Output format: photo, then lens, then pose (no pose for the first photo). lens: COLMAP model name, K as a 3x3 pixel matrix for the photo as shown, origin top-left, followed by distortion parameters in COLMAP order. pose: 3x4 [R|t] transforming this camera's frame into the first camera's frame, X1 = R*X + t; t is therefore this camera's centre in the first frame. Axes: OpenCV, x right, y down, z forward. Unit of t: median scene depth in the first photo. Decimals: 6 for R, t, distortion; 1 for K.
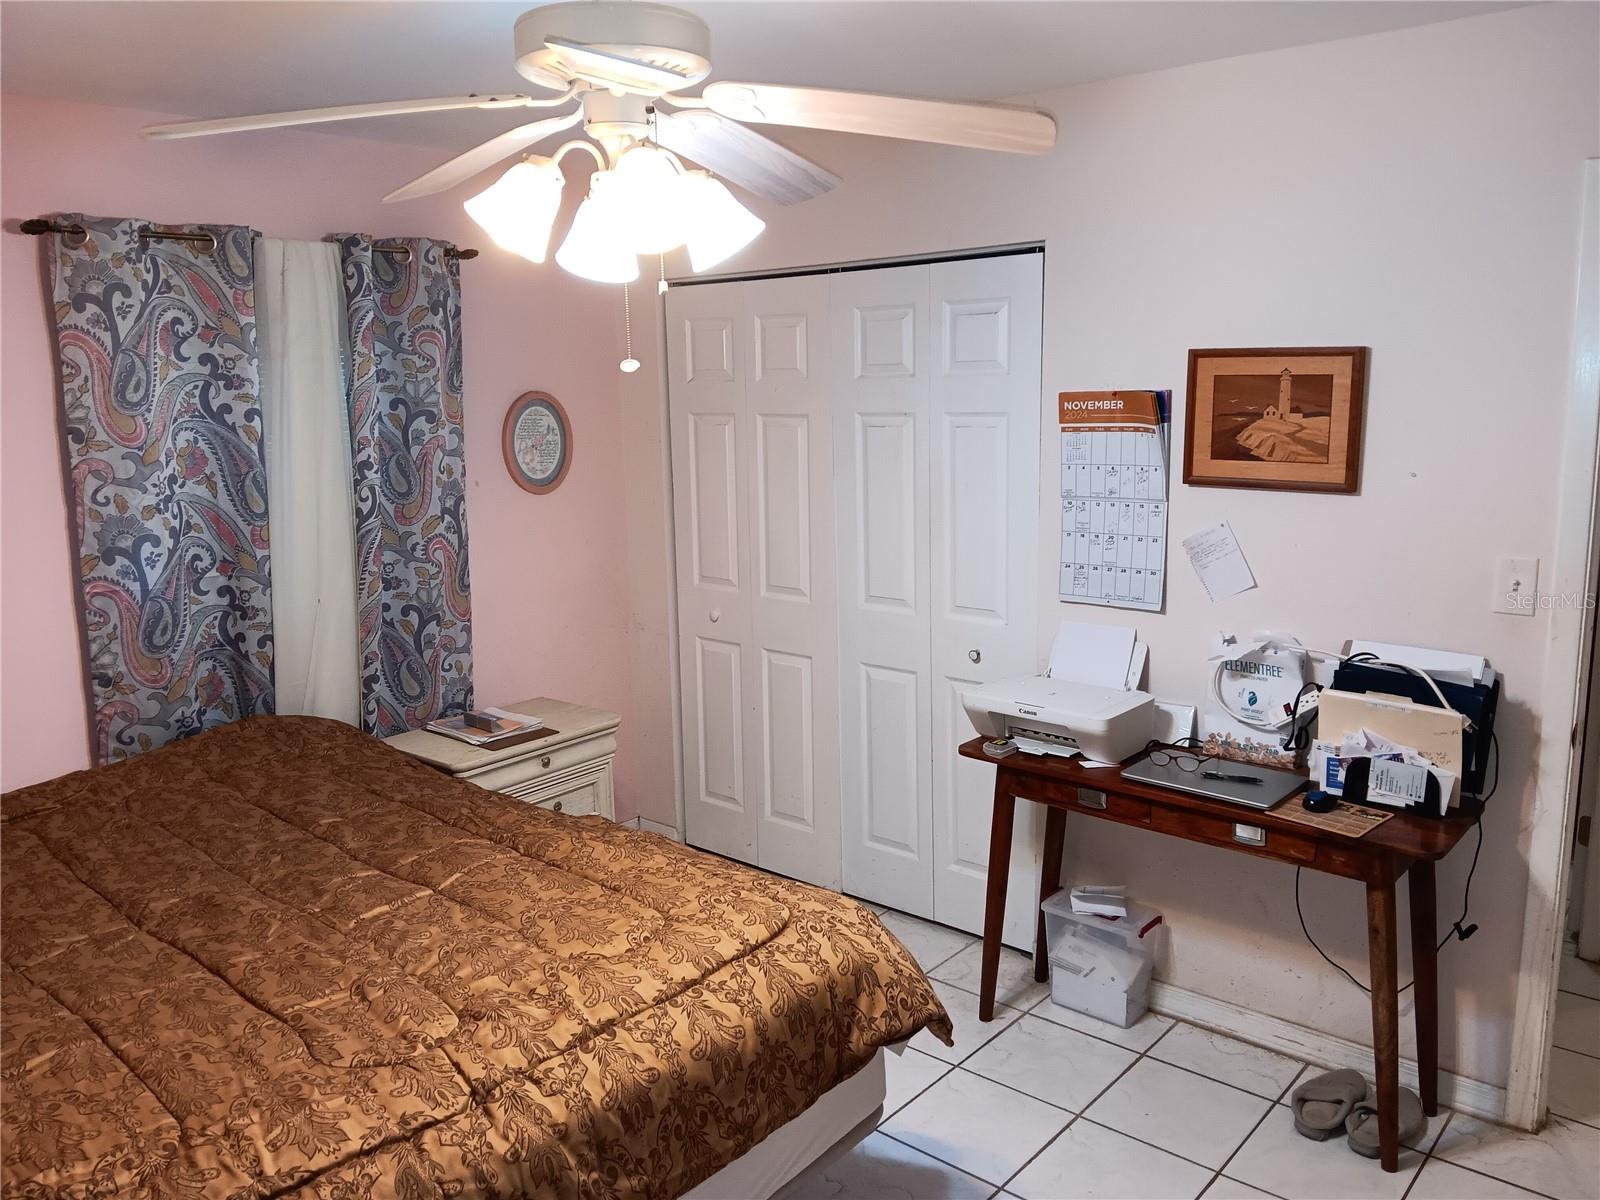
lens RADIAL K [[1266.4, 0, 800.0], [0, 1266.4, 600.0], [0, 0, 1]] dist [0.134295, -0.194622]
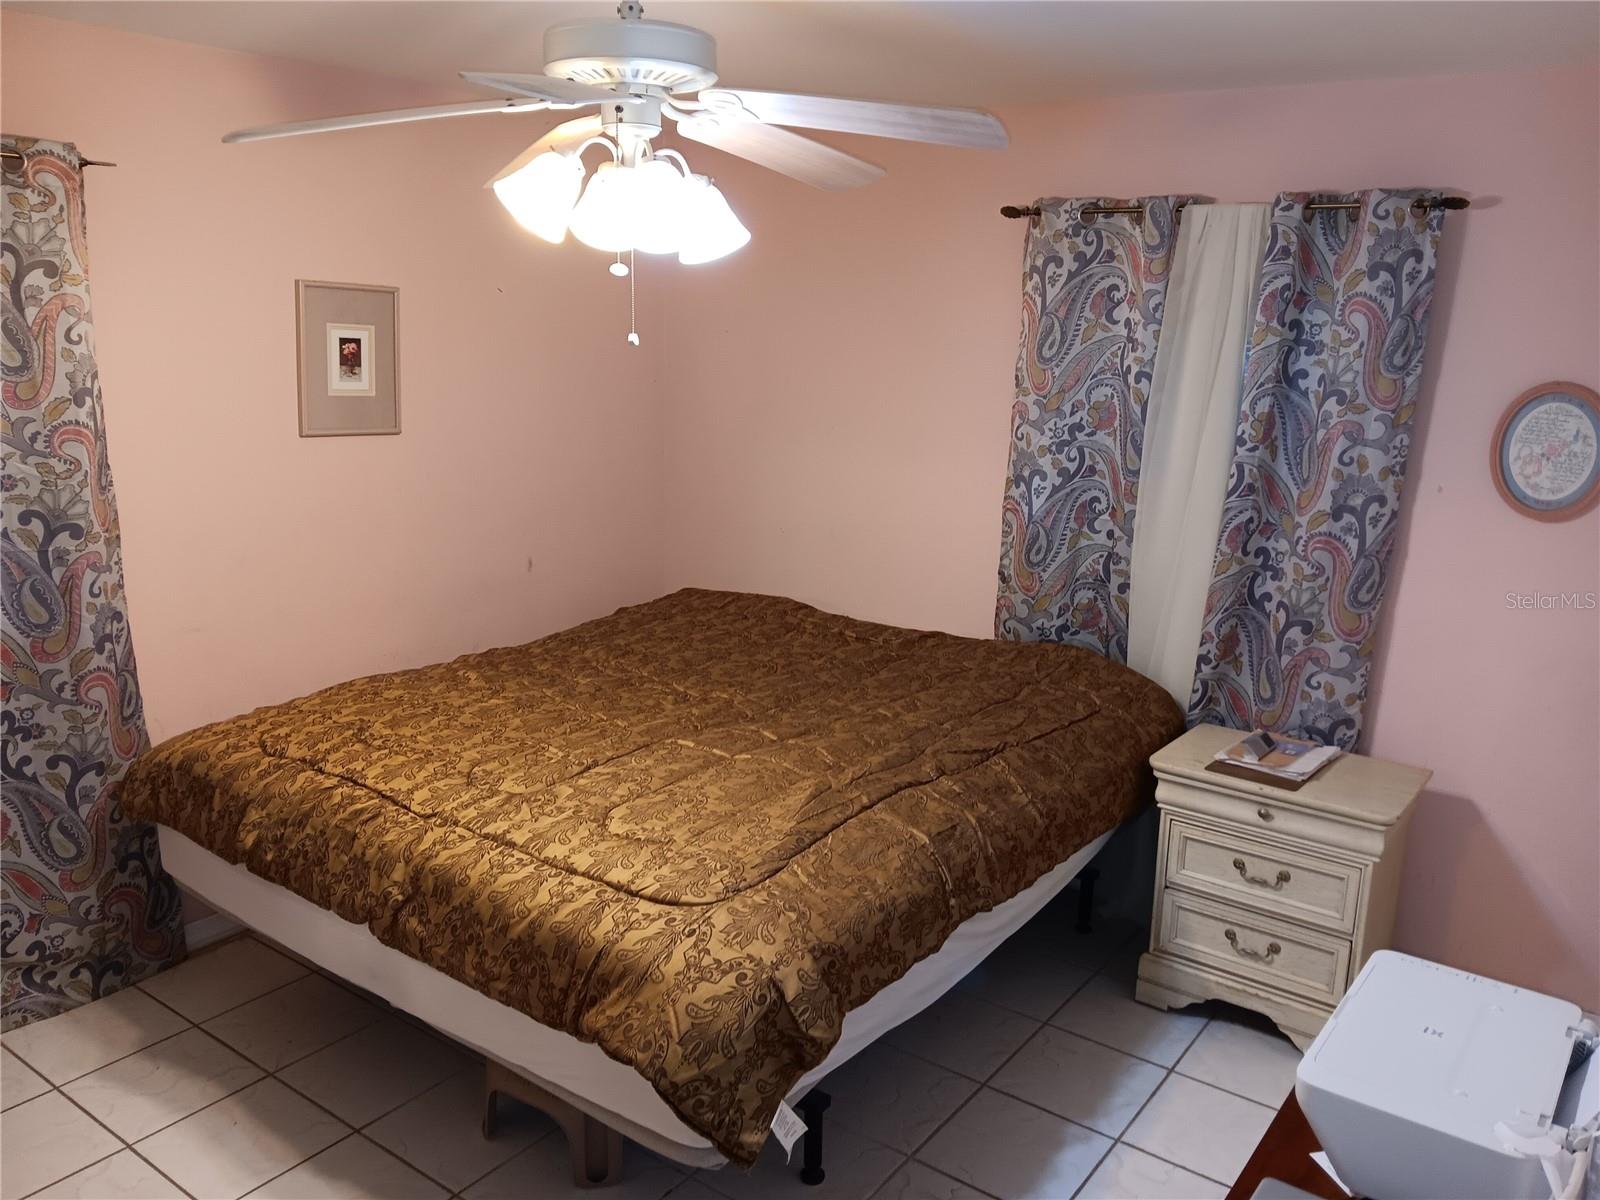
lens RADIAL K [[1226.7, 0, 802.5], [0, 1226.7, 617.3], [0, 0, 1]] dist [0.120842, -0.259126]
pose [[0.073818, 0.259122, -0.963019, 0.605557], [-0.208155, 0.948388, 0.239230, -0.145585], [0.975306, 0.182798, 0.123946, 0.655756]]
